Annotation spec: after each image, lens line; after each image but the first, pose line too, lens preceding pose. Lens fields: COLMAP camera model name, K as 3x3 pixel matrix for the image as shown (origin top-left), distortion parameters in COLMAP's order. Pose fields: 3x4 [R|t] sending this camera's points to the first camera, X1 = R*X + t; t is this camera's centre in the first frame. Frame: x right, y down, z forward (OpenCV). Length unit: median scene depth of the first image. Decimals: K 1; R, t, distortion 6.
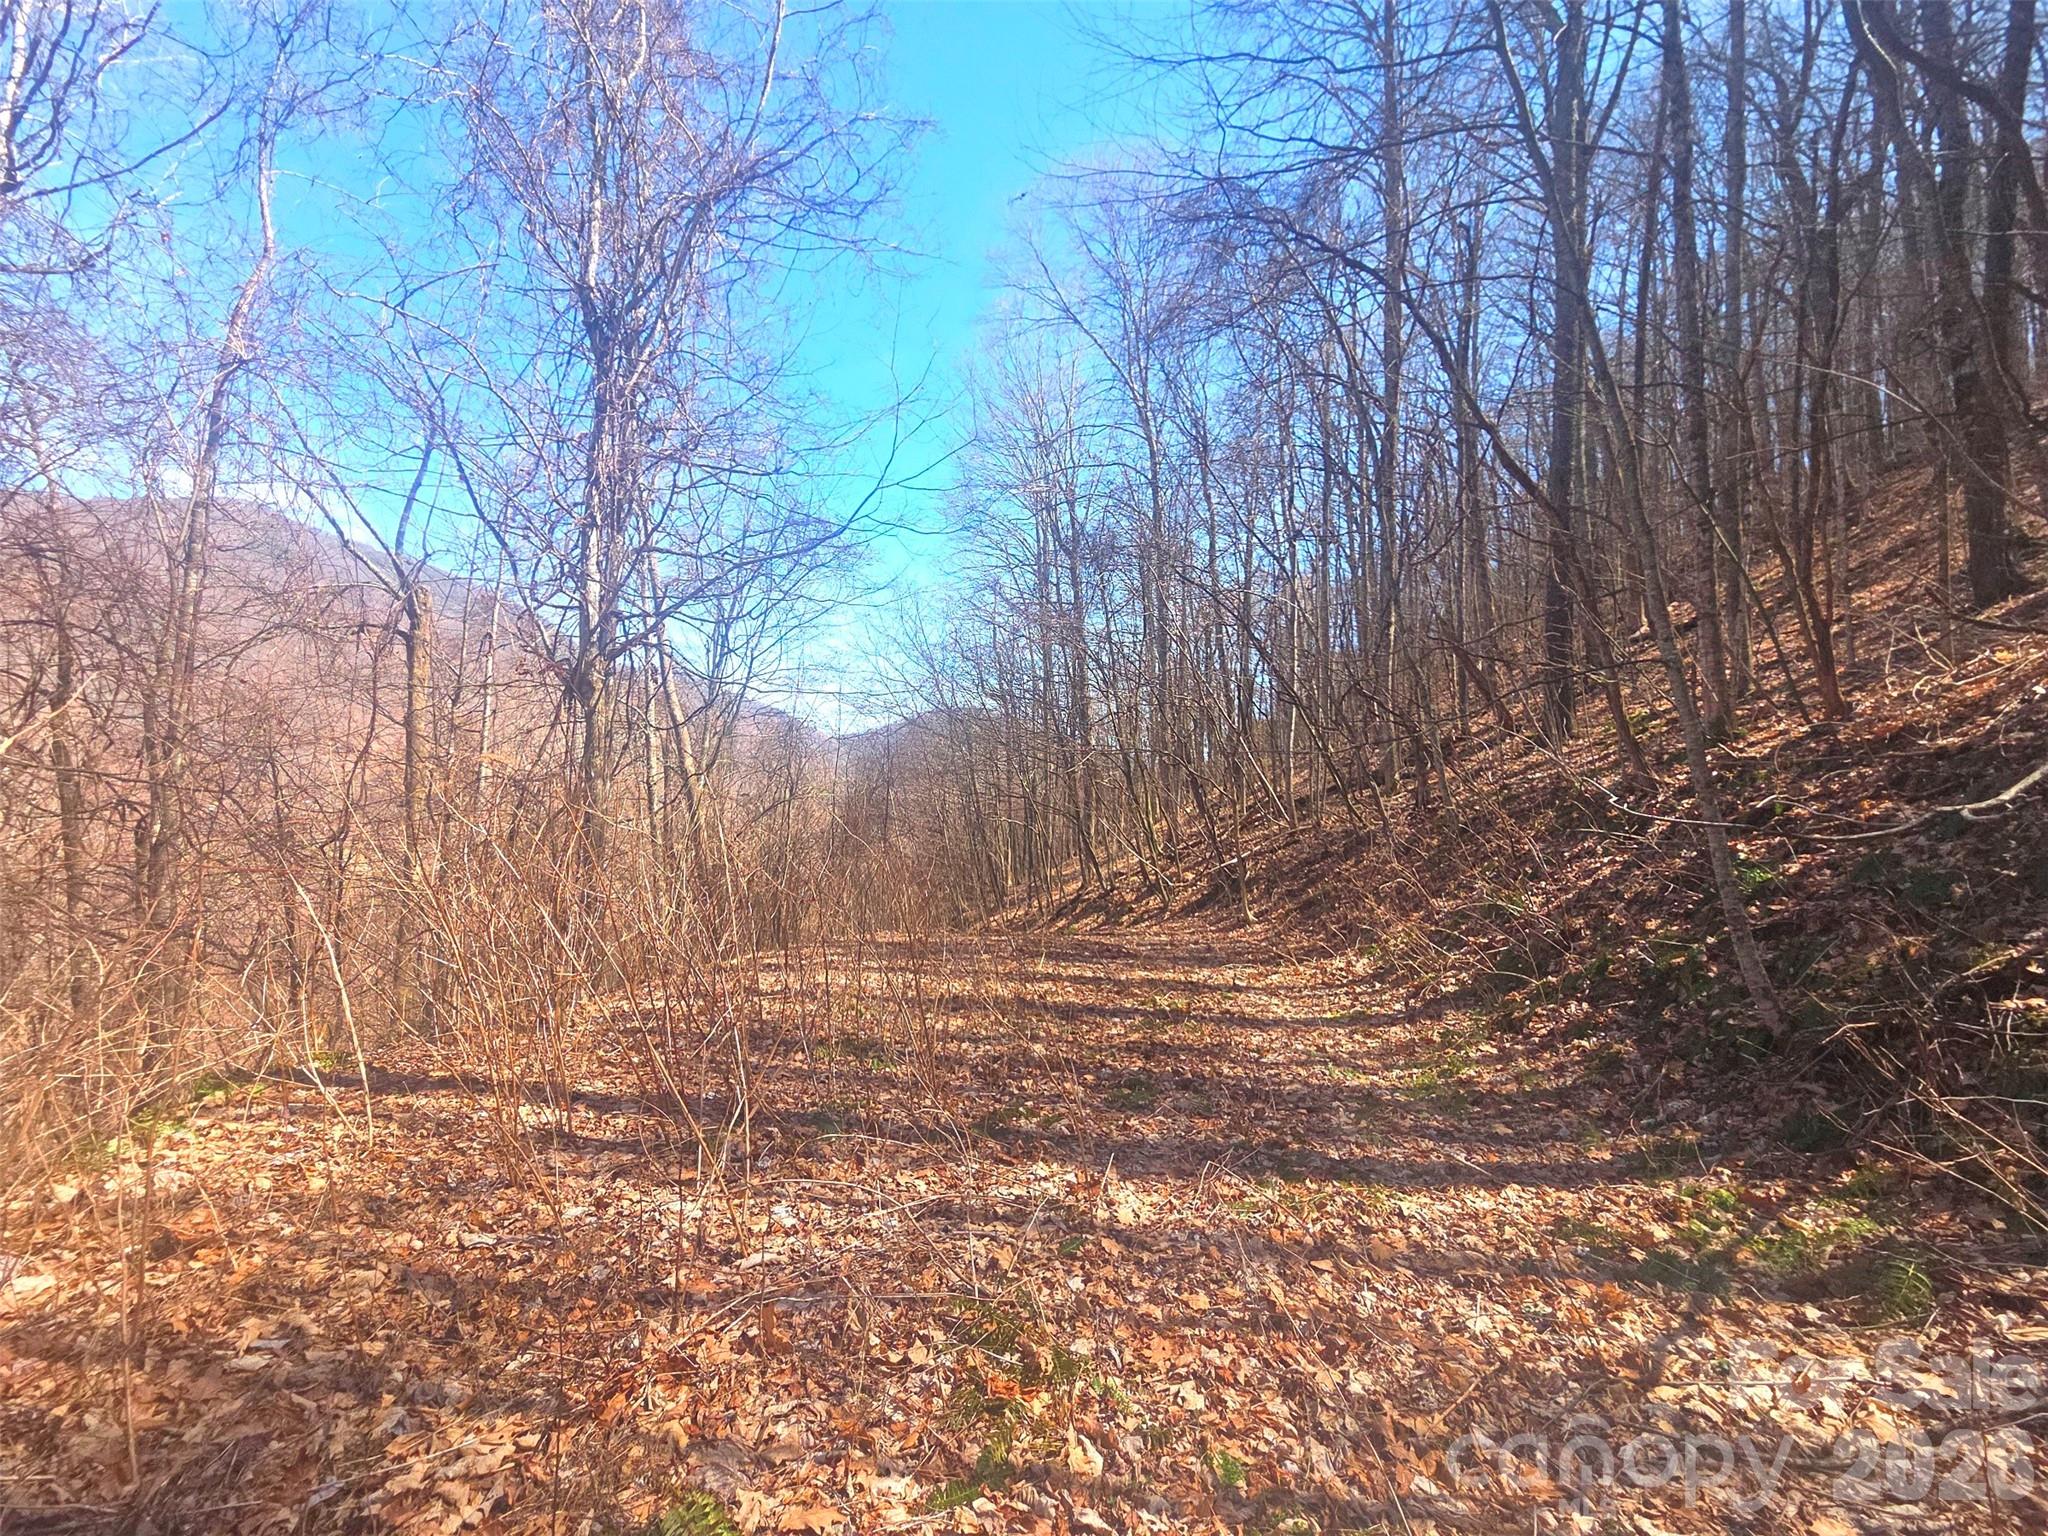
lens RADIAL K [[833.5, 0, 1029.4], [0, 833.5, 763.9], [0, 0, 1]] dist [0.017655, -0.003329]
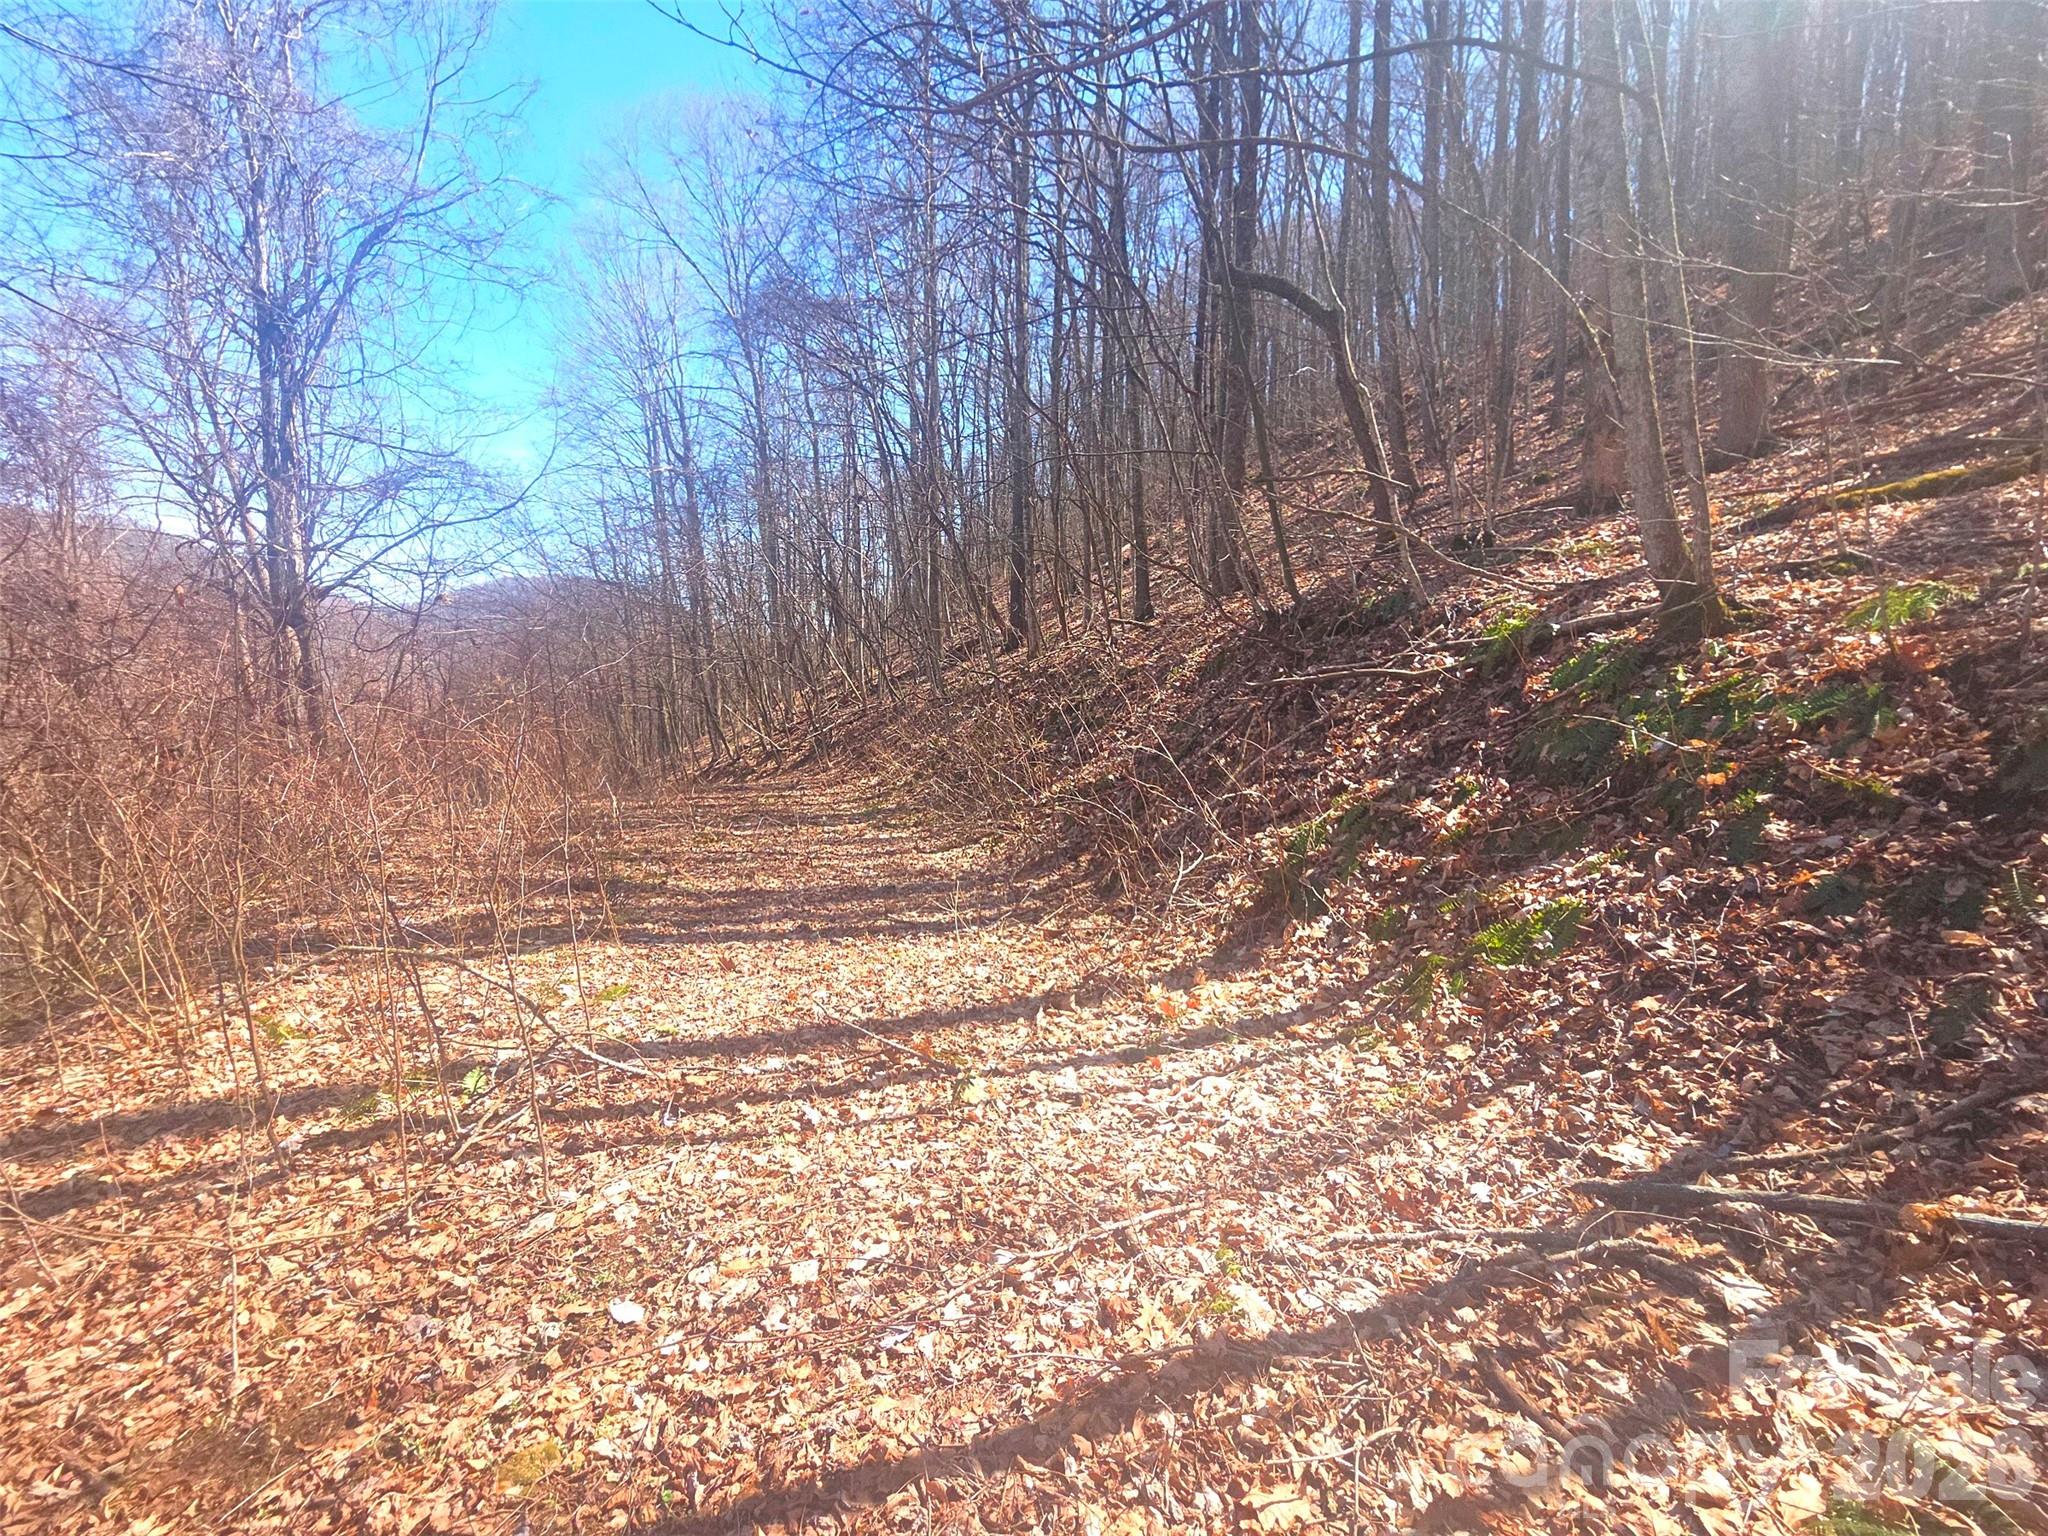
lens RADIAL K [[833.5, 0, 1029.4], [0, 833.5, 763.9], [0, 0, 1]] dist [0.017655, -0.003329]
pose [[0.908996, -0.058377, 0.412696, -0.035412], [-0.001502, 0.989678, 0.143301, -0.038706], [-0.416802, -0.130880, 0.899526, -0.469596]]
